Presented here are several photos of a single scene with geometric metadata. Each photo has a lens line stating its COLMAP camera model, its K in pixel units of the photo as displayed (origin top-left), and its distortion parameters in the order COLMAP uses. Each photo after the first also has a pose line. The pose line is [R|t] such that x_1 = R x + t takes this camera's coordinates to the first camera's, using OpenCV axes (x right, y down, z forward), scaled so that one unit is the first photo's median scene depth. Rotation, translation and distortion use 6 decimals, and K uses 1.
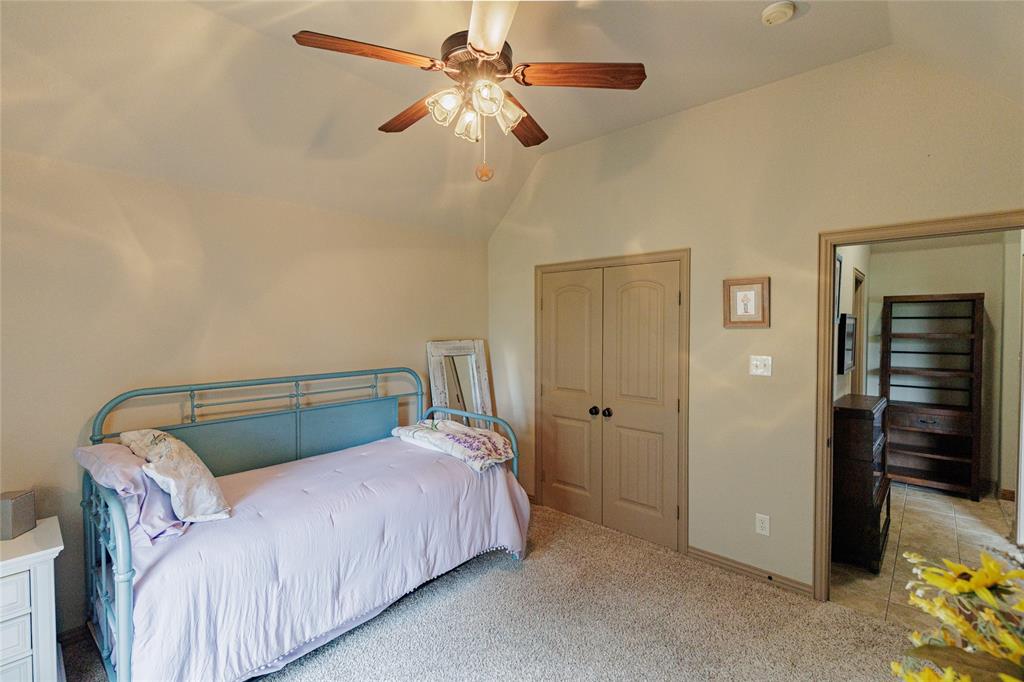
lens RADIAL K [[471.9, 0, 512.0], [0, 471.9, 341.0], [0, 0, 1]] dist [0.002865, 0.000249]
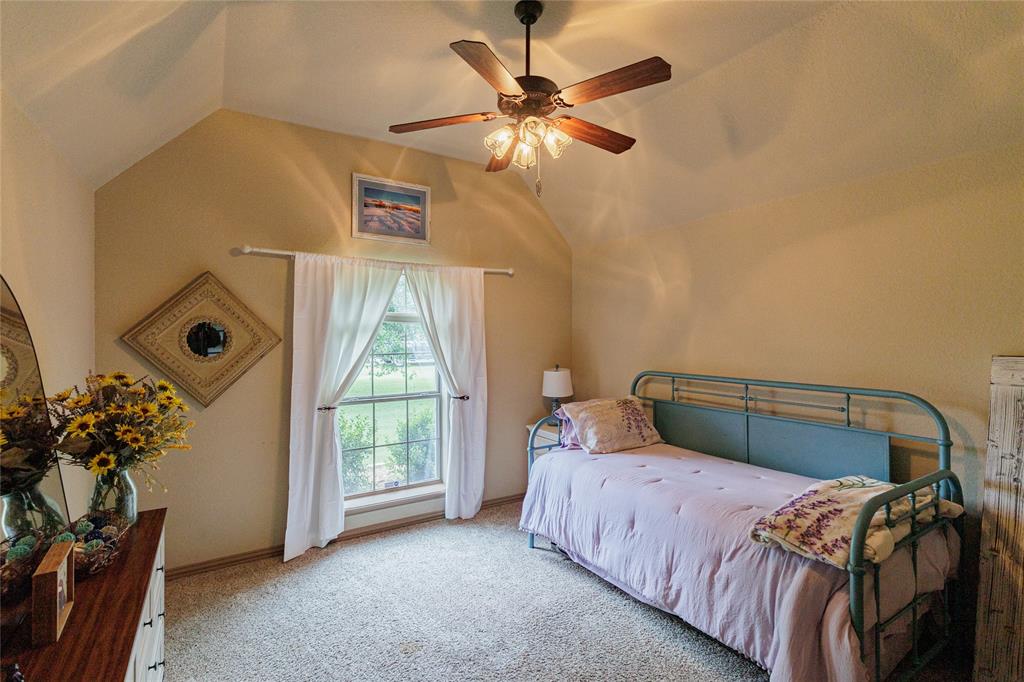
lens RADIAL K [[480.7, 0, 512.0], [0, 480.7, 341.0], [0, 0, 1]] dist [0.016458, -0.000172]
pose [[-0.284529, 0.018141, -0.958496, 0.756424], [-0.030252, 0.999153, 0.027891, -0.022391], [0.958190, 0.036932, -0.283739, 0.924903]]
